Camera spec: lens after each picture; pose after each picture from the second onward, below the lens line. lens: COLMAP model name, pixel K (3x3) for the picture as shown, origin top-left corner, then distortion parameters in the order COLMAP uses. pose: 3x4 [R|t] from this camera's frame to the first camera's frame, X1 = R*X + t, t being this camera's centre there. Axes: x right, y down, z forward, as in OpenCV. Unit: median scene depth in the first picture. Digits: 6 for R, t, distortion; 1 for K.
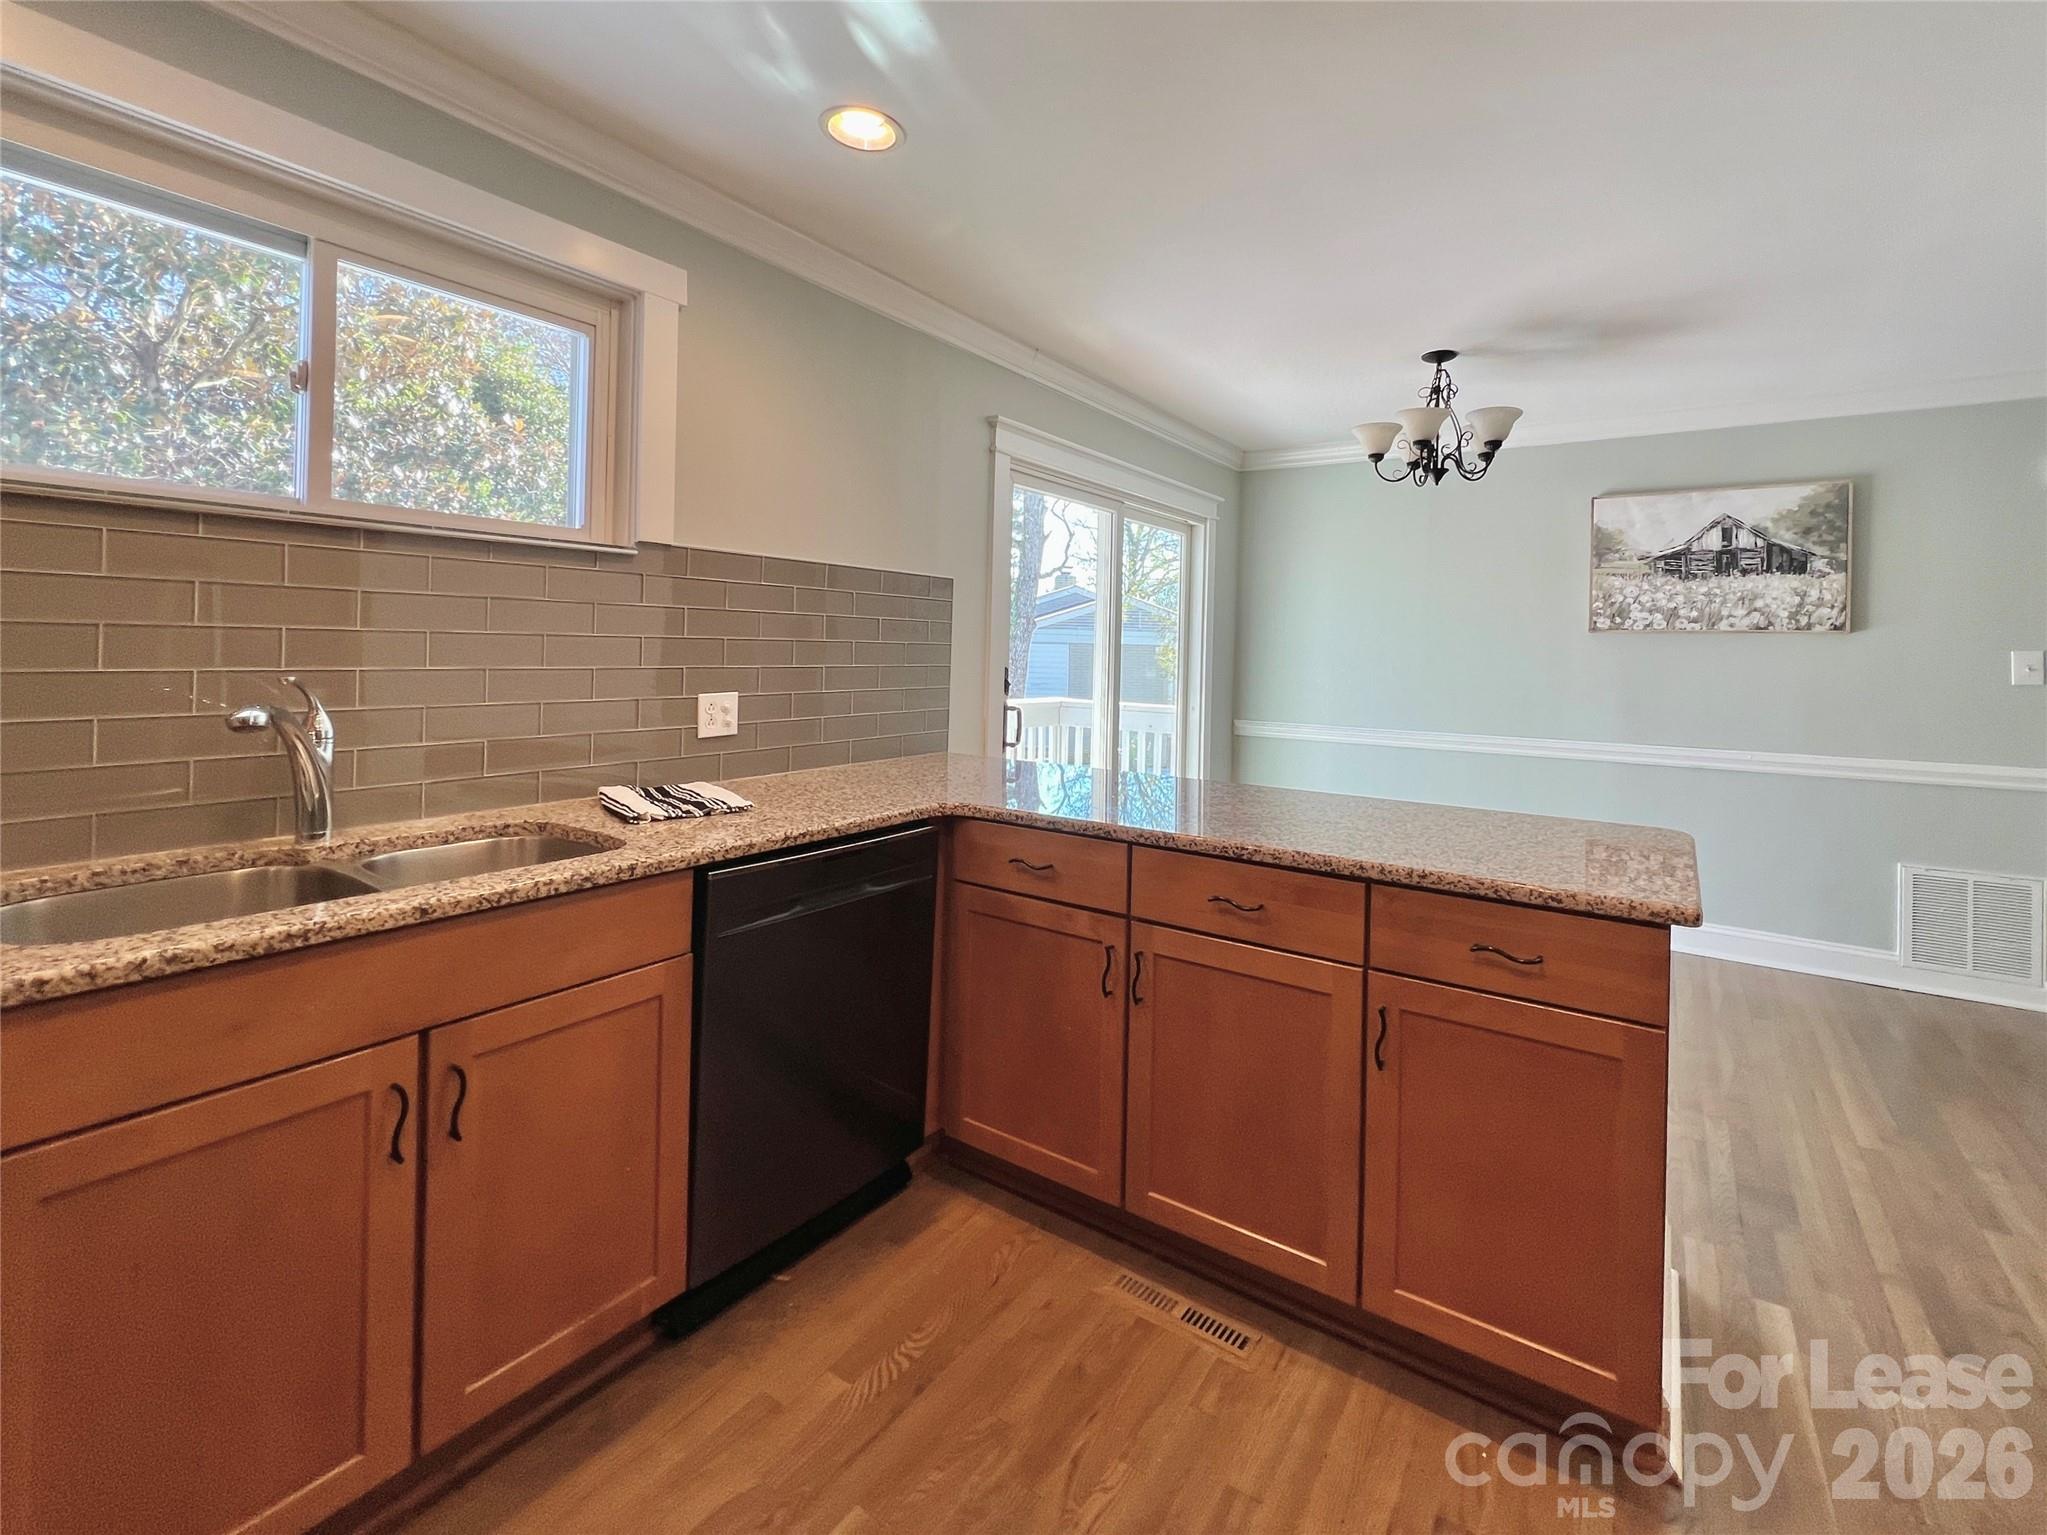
lens RADIAL K [[891.7, 0, 1072.6], [0, 891.7, 642.6], [0, 0, 1]] dist [0.001213, 0.000137]
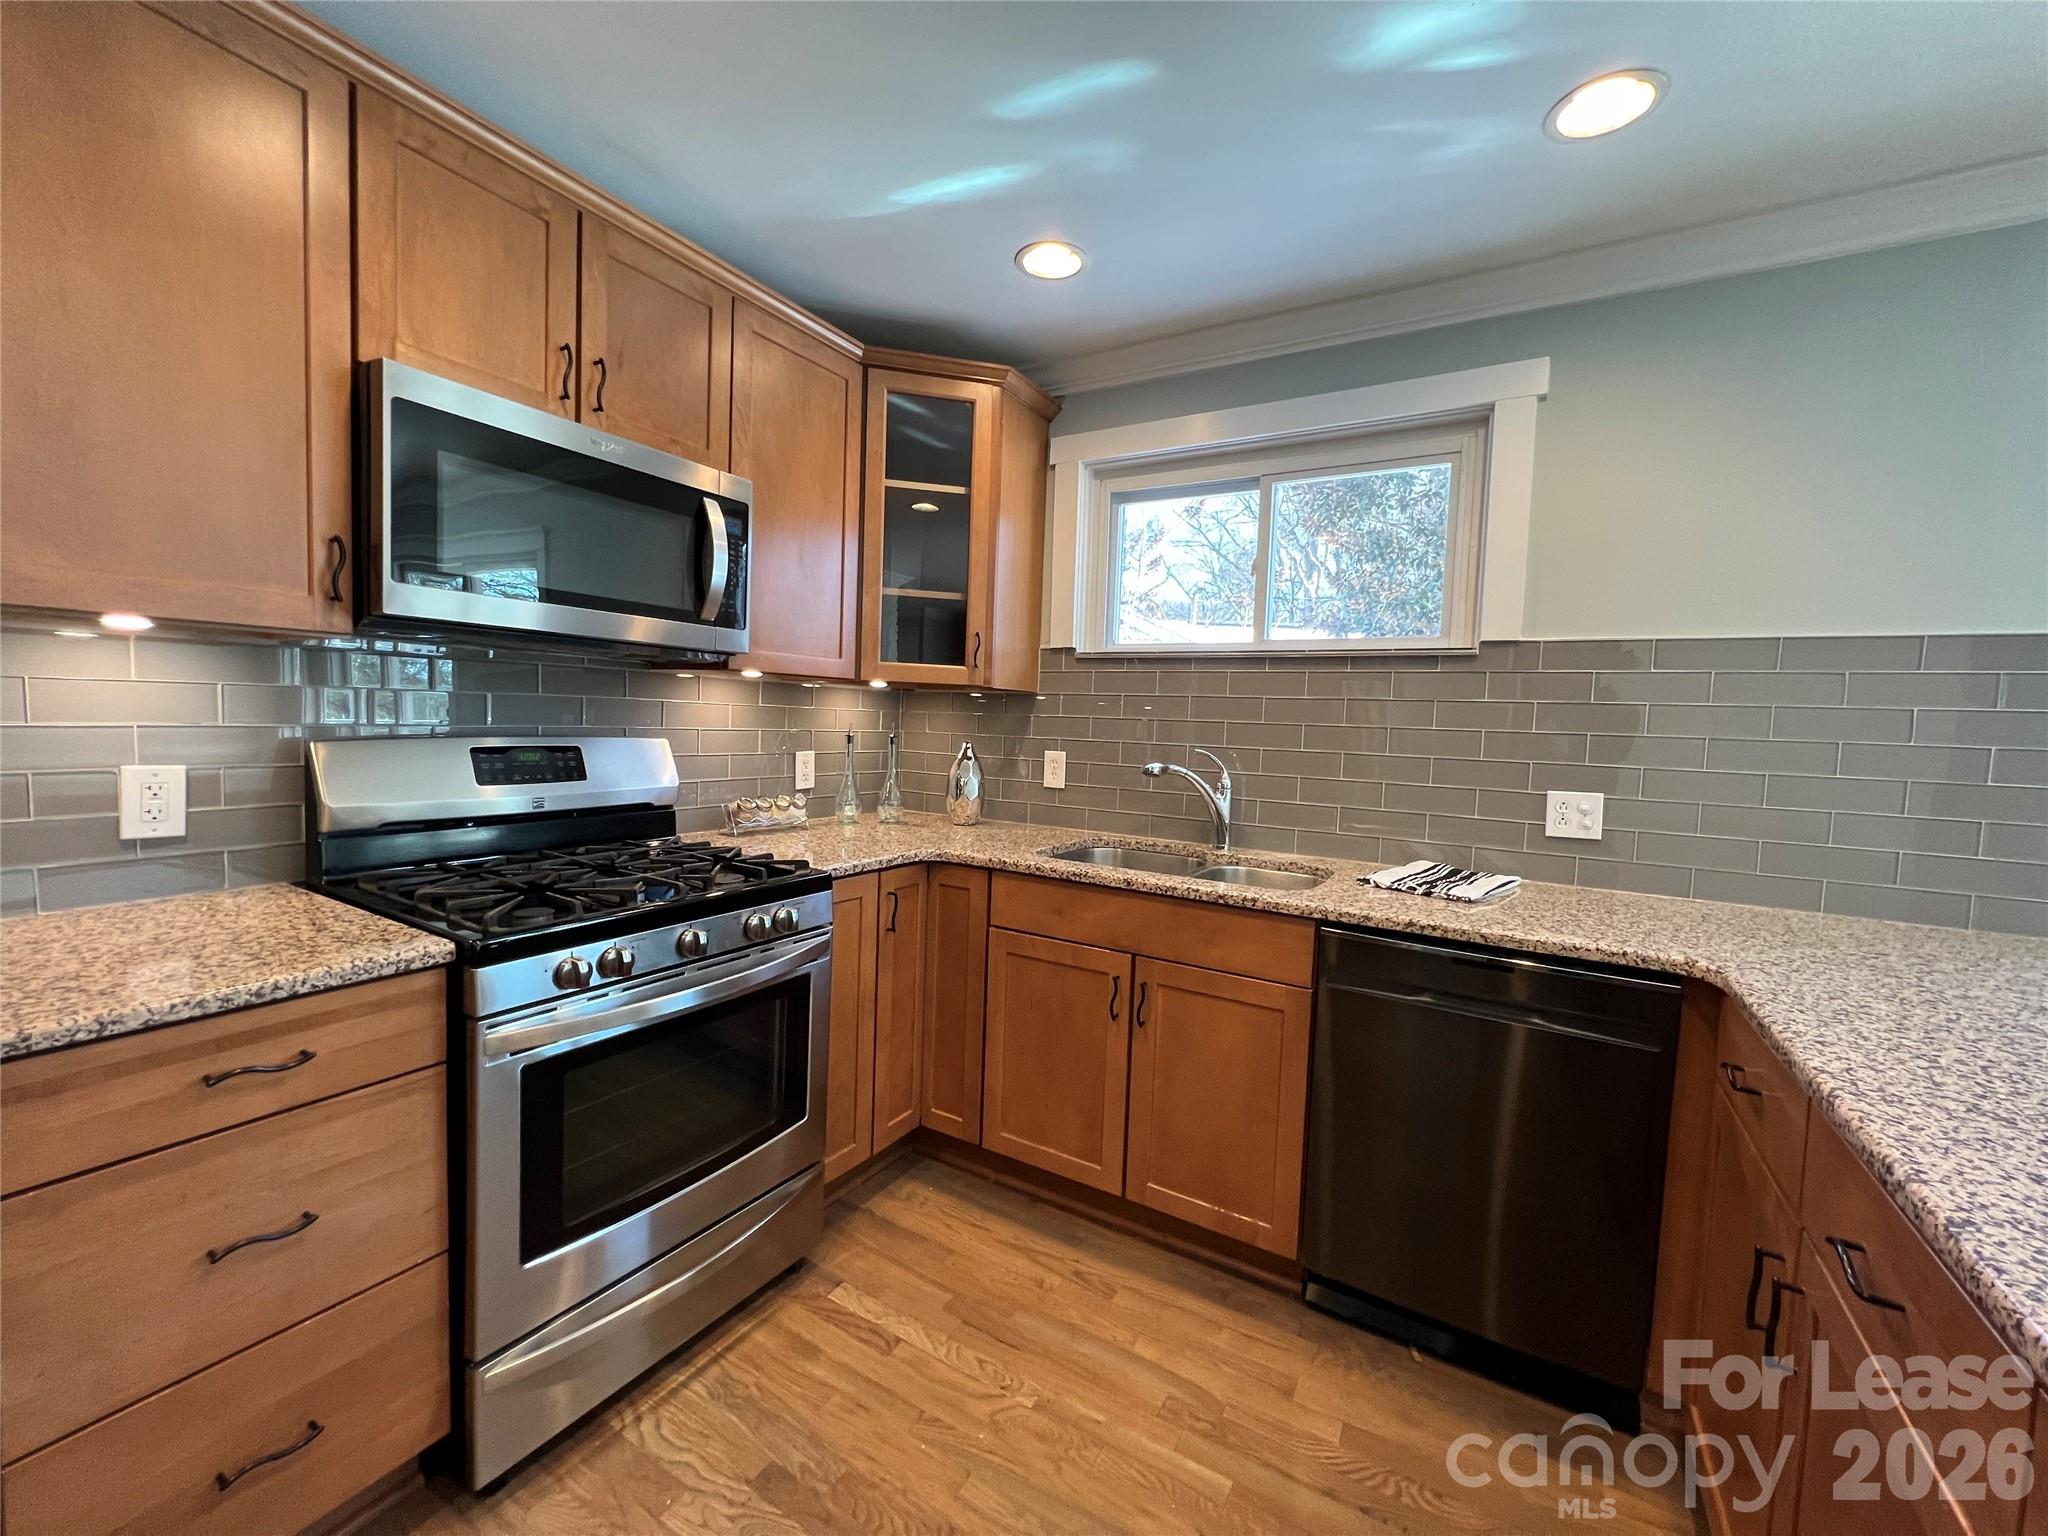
lens RADIAL K [[820.4, 0, 1028.3], [0, 820.4, 764.8], [0, 0, 1]] dist [0.001014, -0.000039]
pose [[0.053035, 0.040516, -0.997770, 0.589816], [-0.027505, 0.998857, 0.039098, 0.013405], [0.998214, 0.025371, 0.054089, 0.515096]]
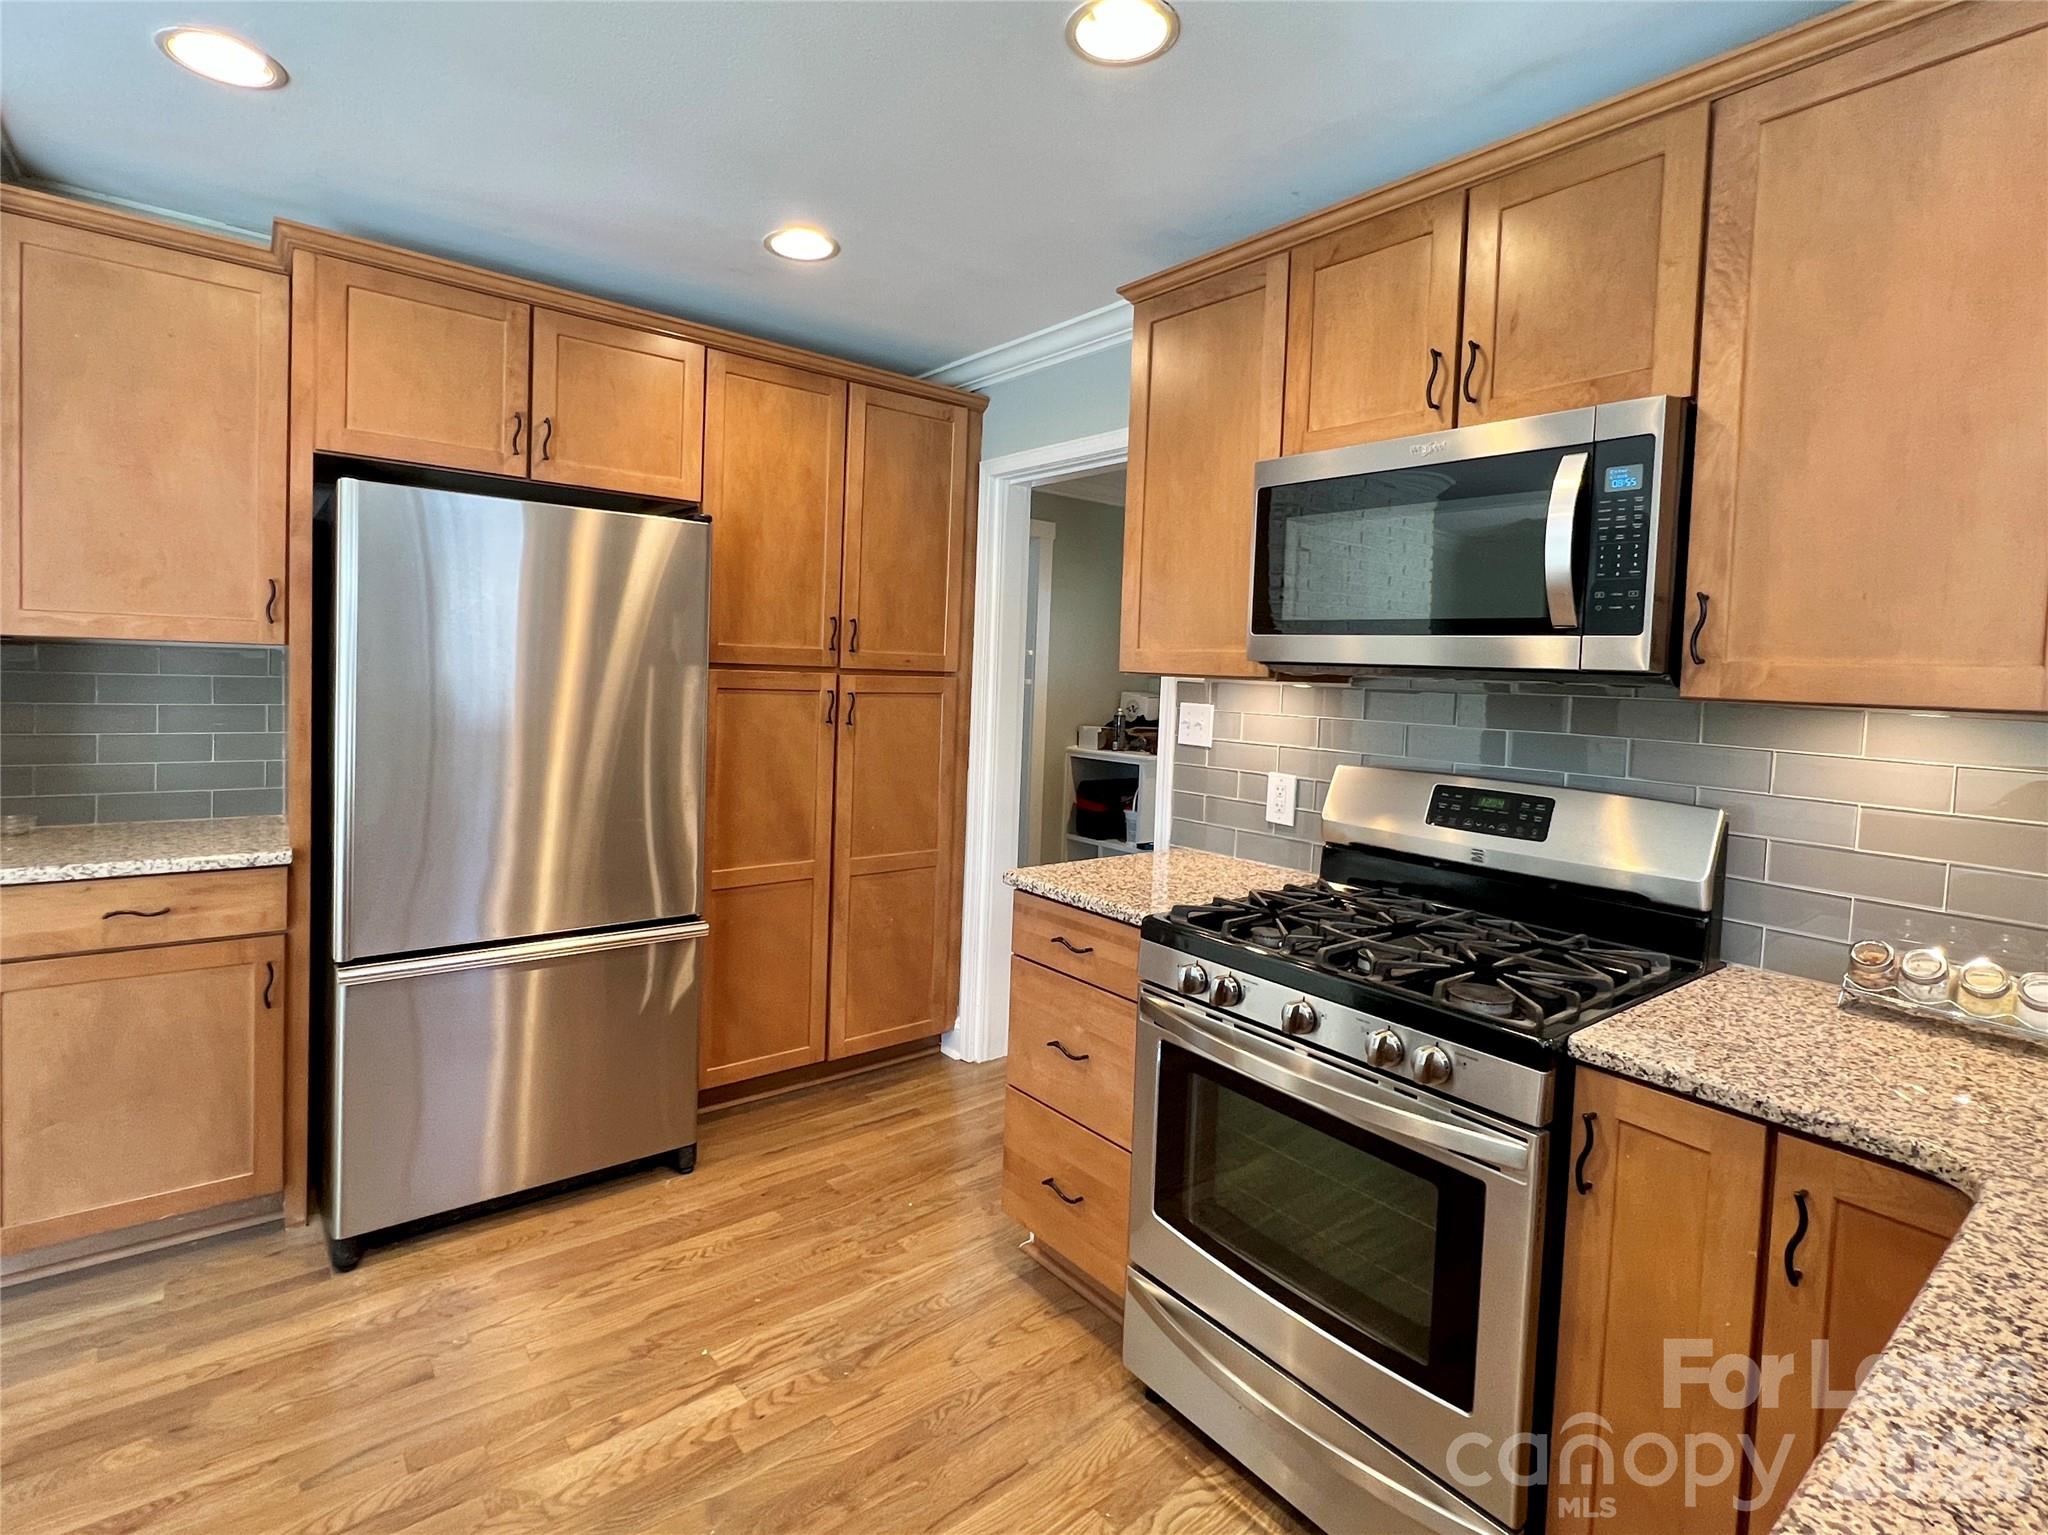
lens RADIAL K [[1006.3, 0, 1048.7], [0, 1006.3, 712.7], [0, 0, 1]] dist [0.004540, 0.000406]
pose [[-0.956100, -0.074026, 0.283537, -0.331017], [-0.065554, 0.997076, 0.039265, -0.051140], [-0.285614, 0.018955, -0.958157, 1.157460]]
